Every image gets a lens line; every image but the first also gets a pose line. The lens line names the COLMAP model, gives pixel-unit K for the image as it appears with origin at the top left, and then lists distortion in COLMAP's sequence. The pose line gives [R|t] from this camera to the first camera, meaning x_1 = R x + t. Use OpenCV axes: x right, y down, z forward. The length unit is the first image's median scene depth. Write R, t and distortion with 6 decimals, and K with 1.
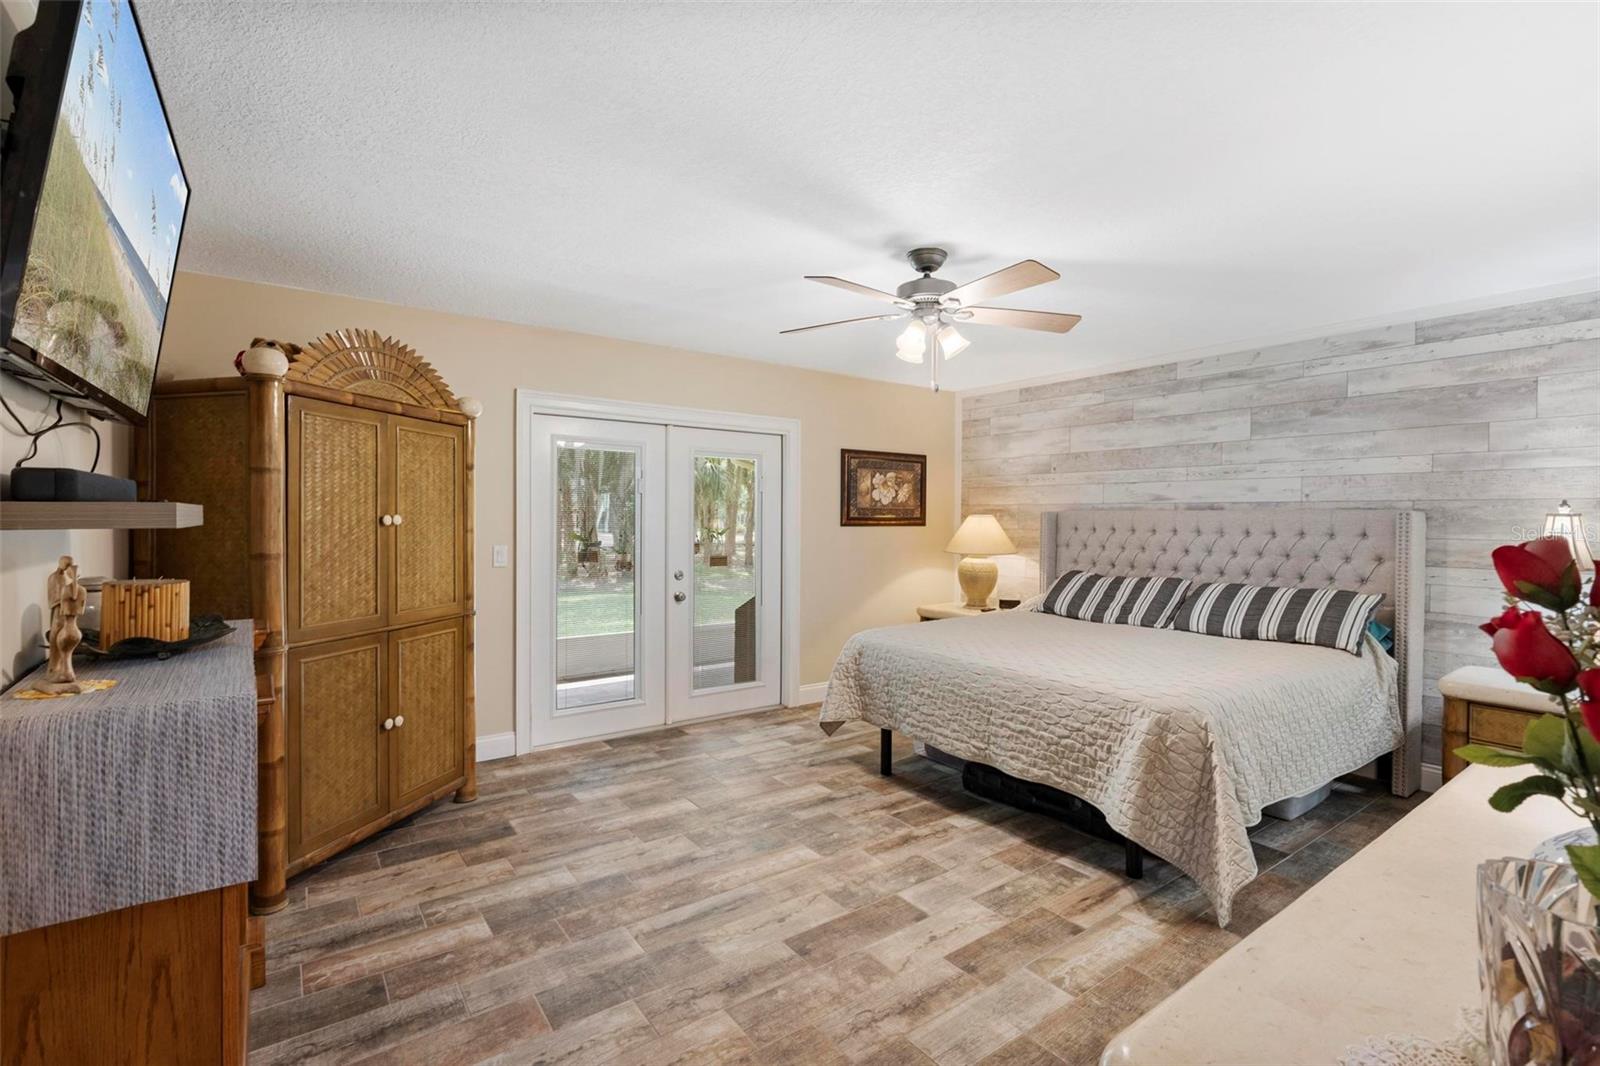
lens RADIAL K [[724.4, 0, 783.1], [0, 724.4, 528.9], [0, 0, 1]] dist [-0.011045, 0.003870]
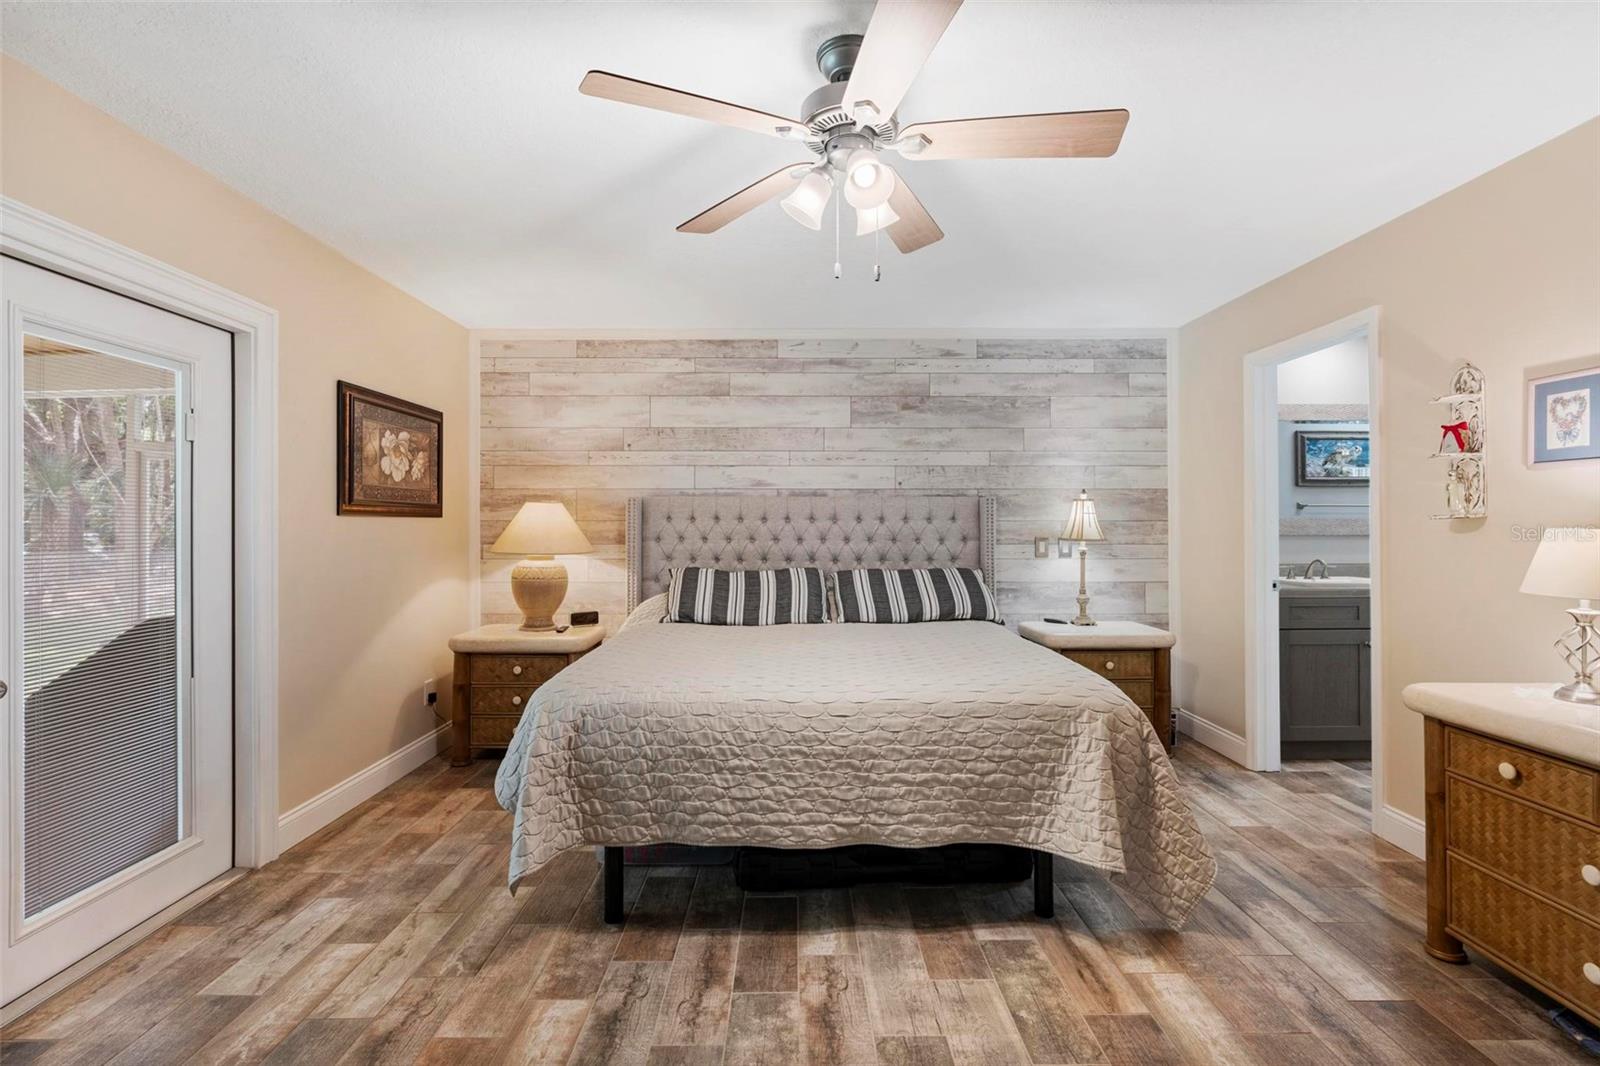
lens RADIAL K [[724.4, 0, 803.0], [0, 724.4, 525.4], [0, 0, 1]] dist [-0.011045, 0.003870]
pose [[0.569037, -0.006229, 0.822288, -0.244963], [0.017986, 0.999826, -0.004873, 0.019034], [-0.822115, 0.017562, 0.569050, 0.506436]]
